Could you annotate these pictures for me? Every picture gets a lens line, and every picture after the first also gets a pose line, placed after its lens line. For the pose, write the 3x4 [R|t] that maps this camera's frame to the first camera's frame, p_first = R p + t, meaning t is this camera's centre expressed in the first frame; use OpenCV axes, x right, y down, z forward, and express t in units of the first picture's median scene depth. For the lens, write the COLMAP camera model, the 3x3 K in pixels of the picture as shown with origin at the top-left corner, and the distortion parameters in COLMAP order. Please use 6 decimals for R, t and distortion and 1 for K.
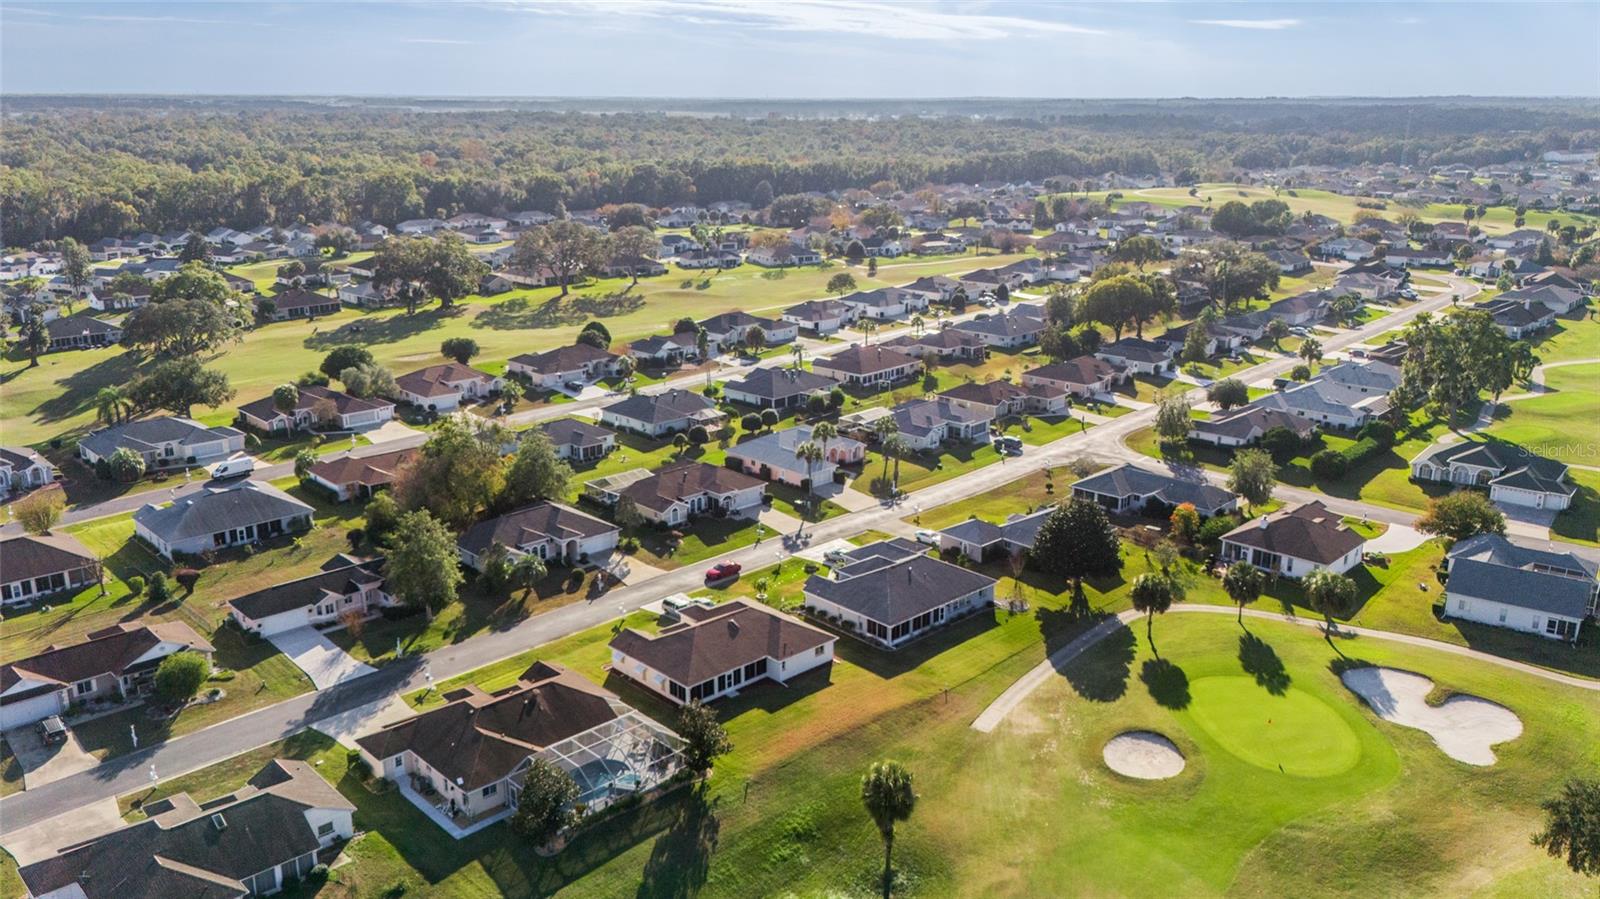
lens RADIAL K [[1244.0, 0, 798.6], [0, 1244.0, 403.9], [0, 0, 1]] dist [0.036431, -0.001586]
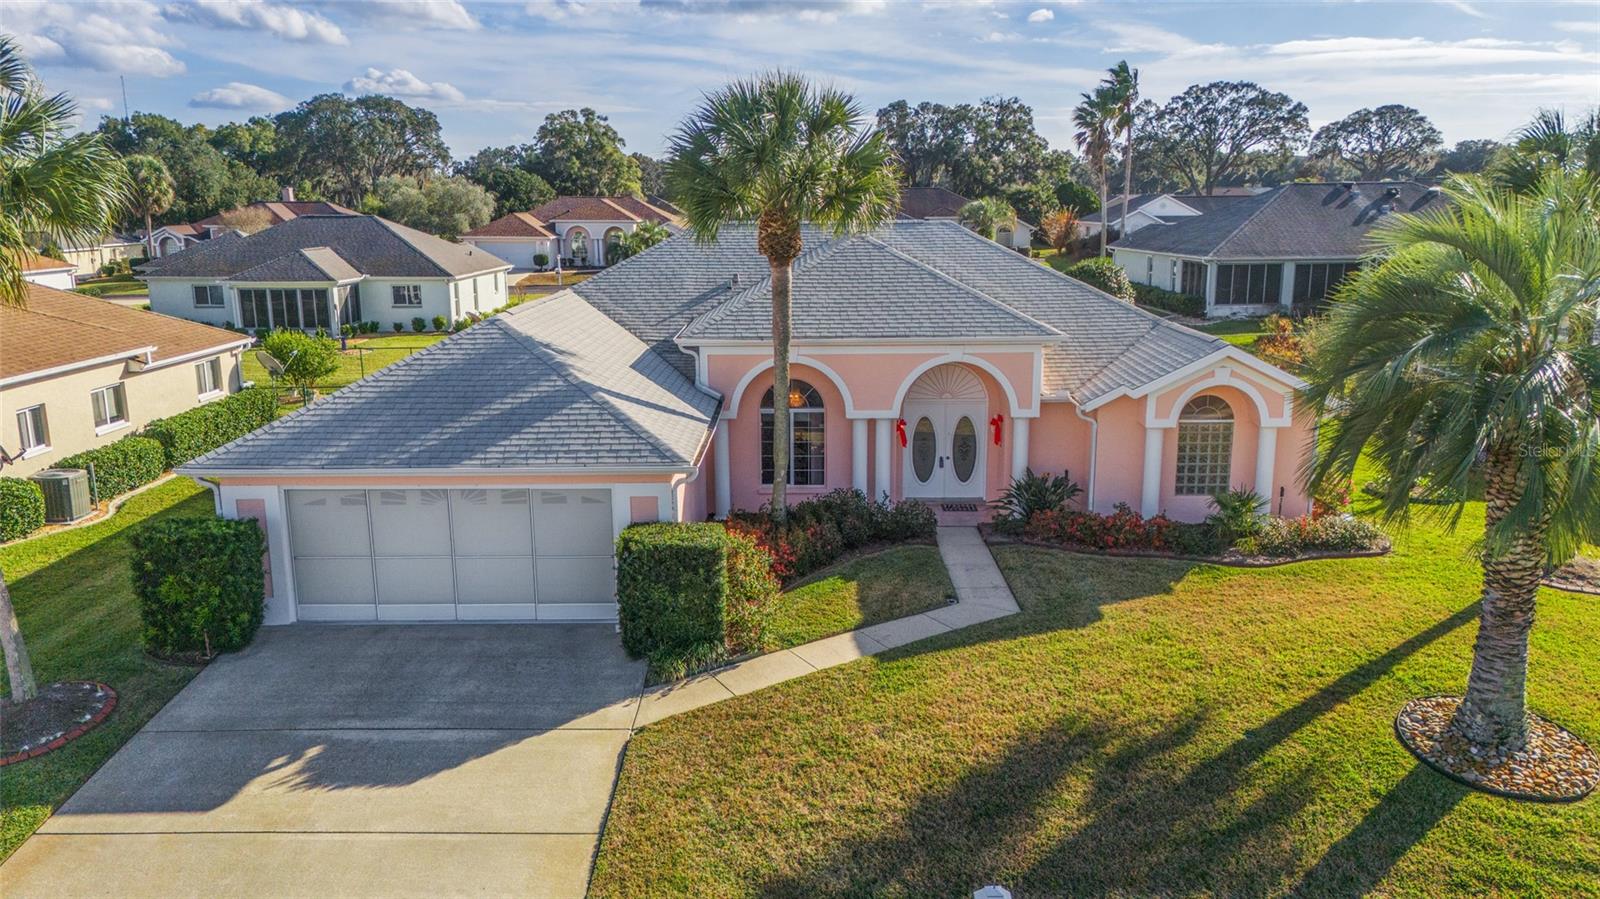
lens RADIAL K [[1179.5, 0, 800.0], [0, 1179.5, 449.5], [0, 0, 1]] dist [0.046018, -0.002044]
pose [[0.723678, 0.138802, -0.676035, 0.092343], [-0.158370, 0.986826, 0.033082, 0.042053], [0.671721, 0.083123, 0.736126, 0.897249]]
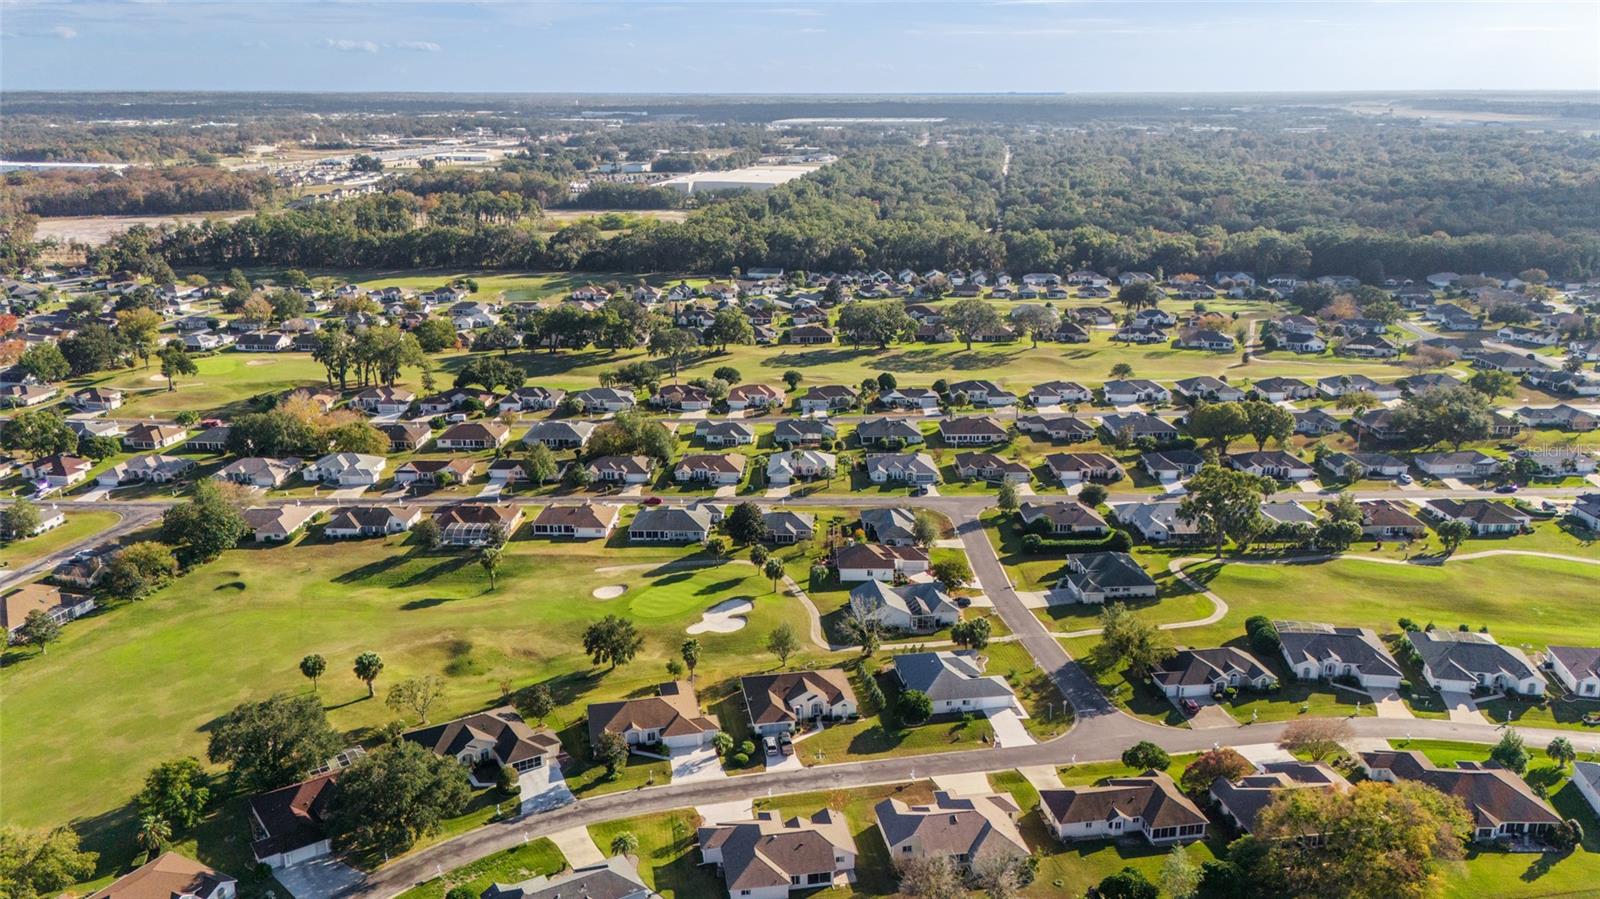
lens RADIAL K [[1244.0, 0, 798.6], [0, 1244.0, 403.9], [0, 0, 1]] dist [0.036431, -0.001586]
pose [[0.698592, 0.173099, -0.694266, 1.211128], [-0.168904, 0.982769, 0.075075, -0.178122], [0.695299, 0.064817, 0.715792, -0.276181]]
